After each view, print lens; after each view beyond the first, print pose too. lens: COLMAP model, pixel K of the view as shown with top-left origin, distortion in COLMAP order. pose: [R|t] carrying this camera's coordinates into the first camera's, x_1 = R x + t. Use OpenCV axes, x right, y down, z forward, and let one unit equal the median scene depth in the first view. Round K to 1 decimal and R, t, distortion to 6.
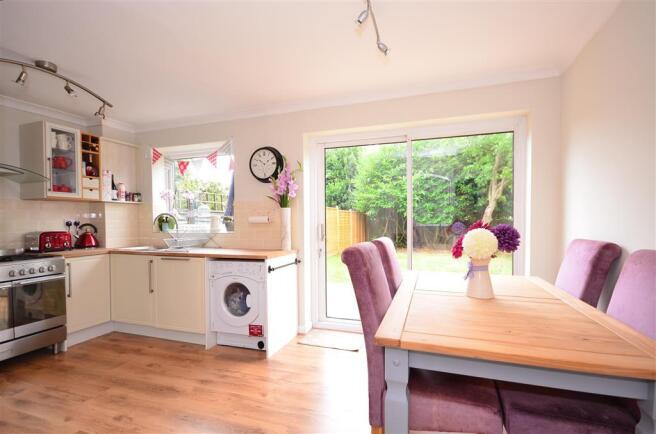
lens RADIAL K [[318.5, 0, 328.4], [0, 318.5, 221.6], [0, 0, 1]] dist [-0.000176, -0.000345]
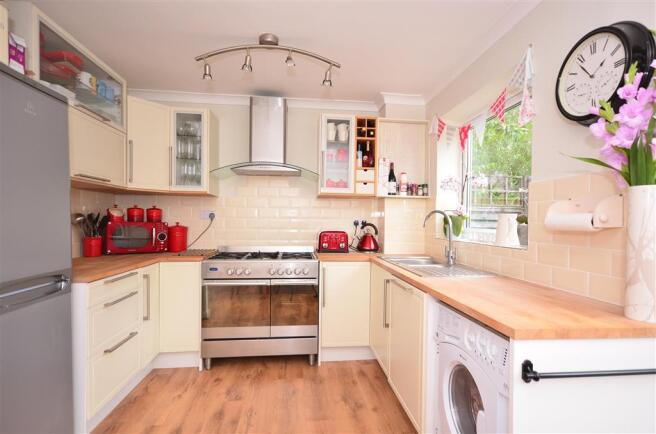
lens RADIAL K [[340.9, 0, 335.1], [0, 340.9, 225.8], [0, 0, 1]] dist [0.003432, 0.000937]
pose [[0.443903, 0.027886, -0.895641, 0.037304], [-0.023510, 0.999534, 0.019469, -0.003348], [0.895767, 0.012414, 0.444351, 0.613525]]
